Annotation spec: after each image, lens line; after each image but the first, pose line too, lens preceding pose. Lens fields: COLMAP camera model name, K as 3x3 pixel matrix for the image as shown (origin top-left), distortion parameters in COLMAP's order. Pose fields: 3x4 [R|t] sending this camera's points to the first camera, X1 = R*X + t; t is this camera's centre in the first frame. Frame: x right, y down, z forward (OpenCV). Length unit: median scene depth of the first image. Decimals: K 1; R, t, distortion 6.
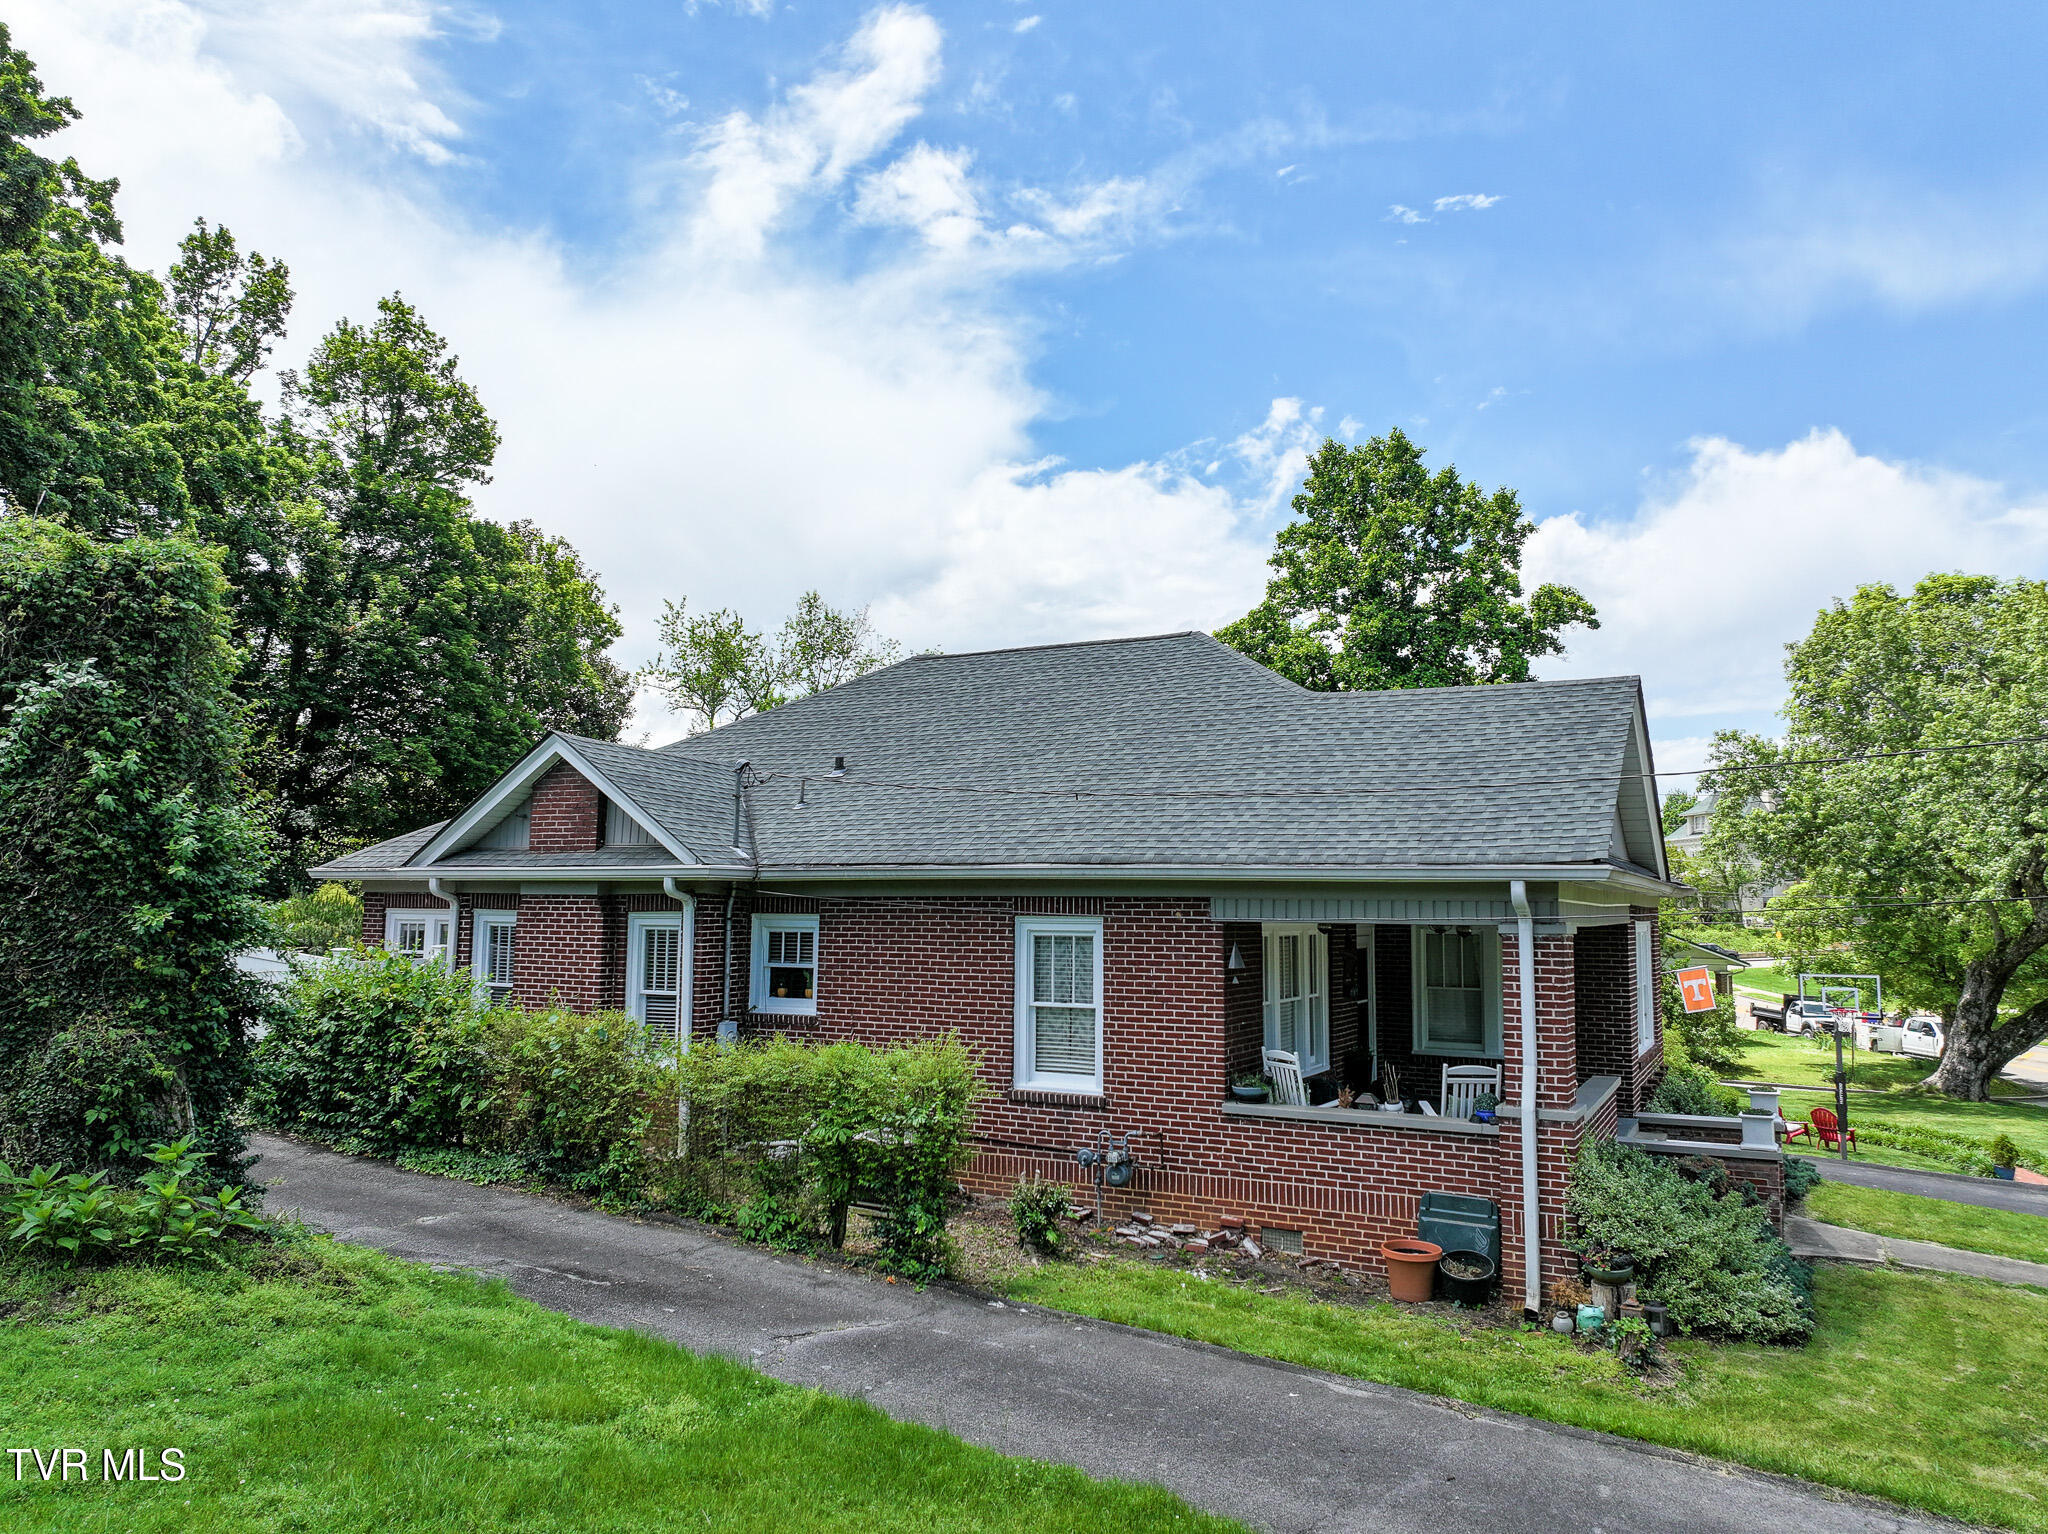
lens RADIAL K [[1424.5, 0, 1037.4], [0, 1424.5, 759.6], [0, 0, 1]] dist [-0.003860, 0.024144]
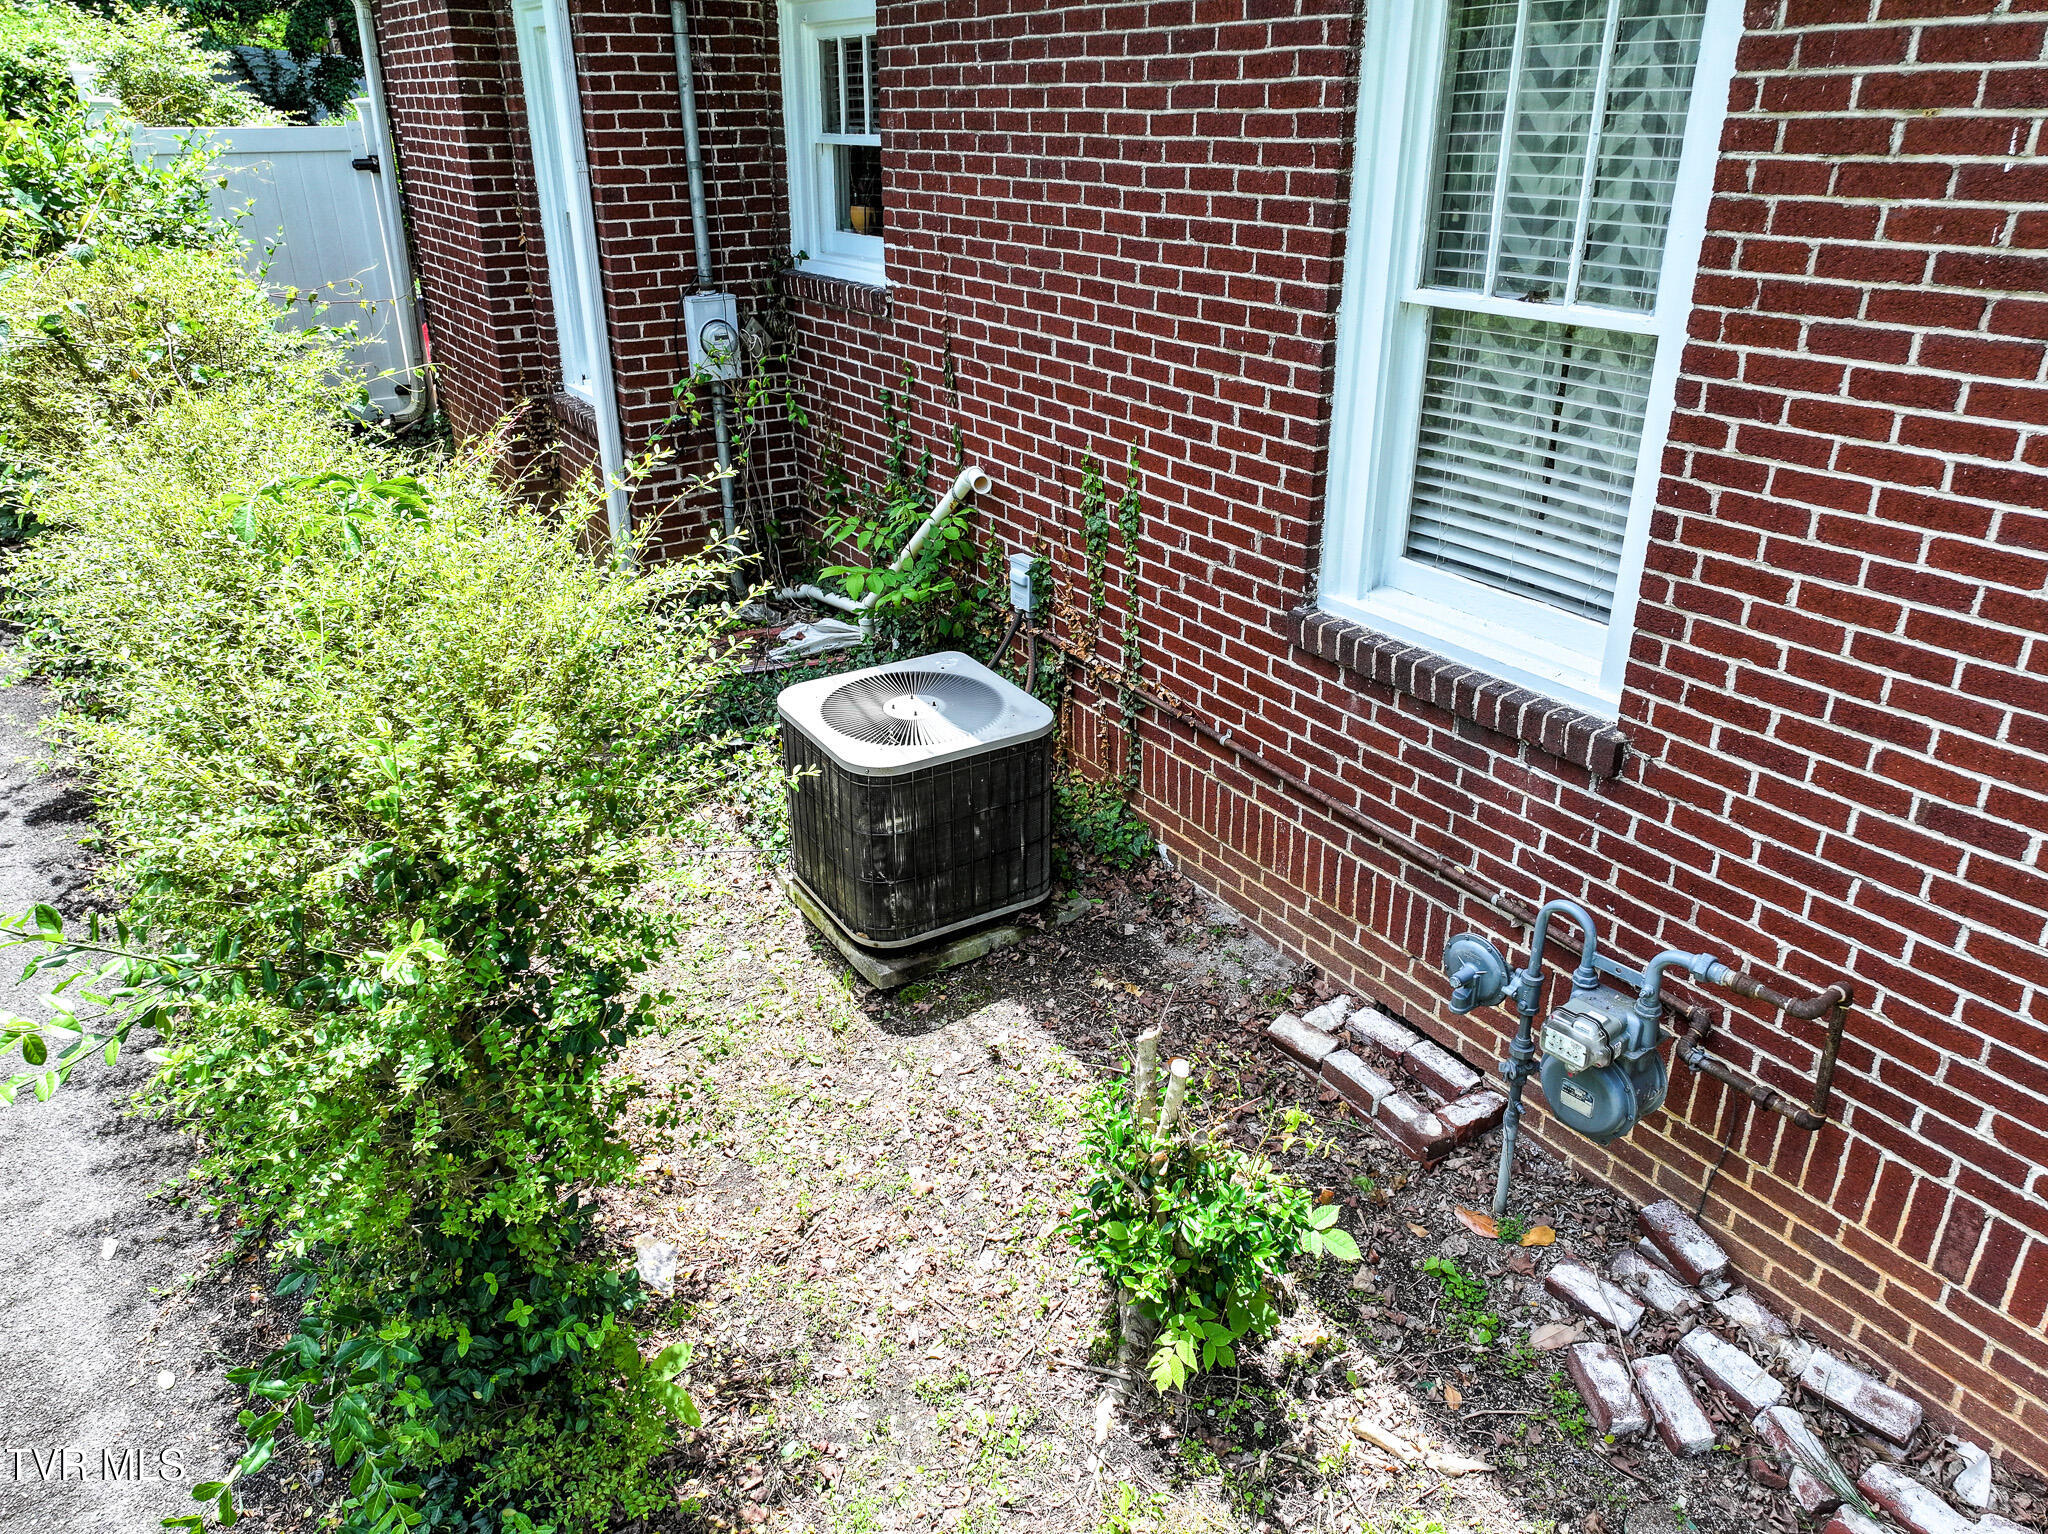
lens RADIAL K [[1428.9, 0, 1026.9], [0, 1428.9, 762.1], [0, 0, 1]] dist [0.003953, 0.003106]
pose [[0.873406, 0.191941, -0.447571, 0.067286], [0.061823, 0.867915, 0.492850, 0.119917], [0.483052, -0.458129, 0.746176, 0.774746]]
